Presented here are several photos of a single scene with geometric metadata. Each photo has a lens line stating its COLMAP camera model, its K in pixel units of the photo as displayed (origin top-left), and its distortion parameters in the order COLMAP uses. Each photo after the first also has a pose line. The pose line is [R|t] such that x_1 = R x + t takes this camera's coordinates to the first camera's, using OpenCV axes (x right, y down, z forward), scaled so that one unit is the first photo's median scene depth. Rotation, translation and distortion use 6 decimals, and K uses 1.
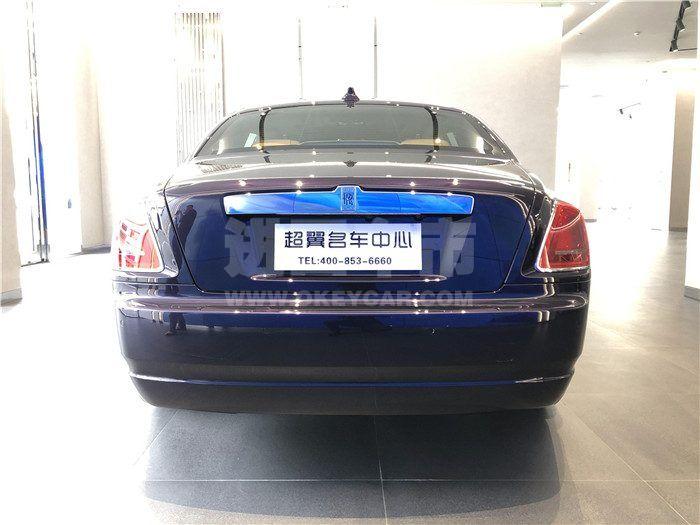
lens RADIAL K [[577.3, 0, 350.0], [0, 577.3, 262.5], [0, 0, 1]] dist [0.001098, 0.000854]
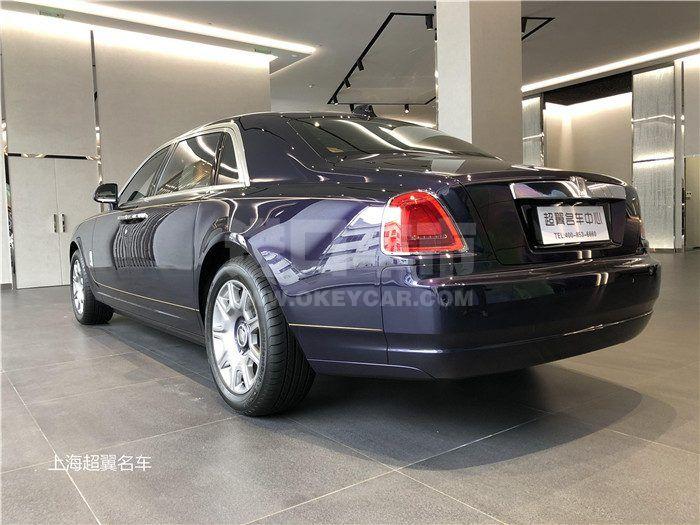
lens RADIAL K [[577.3, 0, 350.0], [0, 577.3, 262.5], [0, 0, 1]] dist [0.001098, 0.000854]
pose [[0.802303, -0.058697, 0.594025, -1.183349], [0.086366, 0.996097, -0.018220, 0.038679], [-0.590637, 0.065921, 0.804241, 0.261321]]
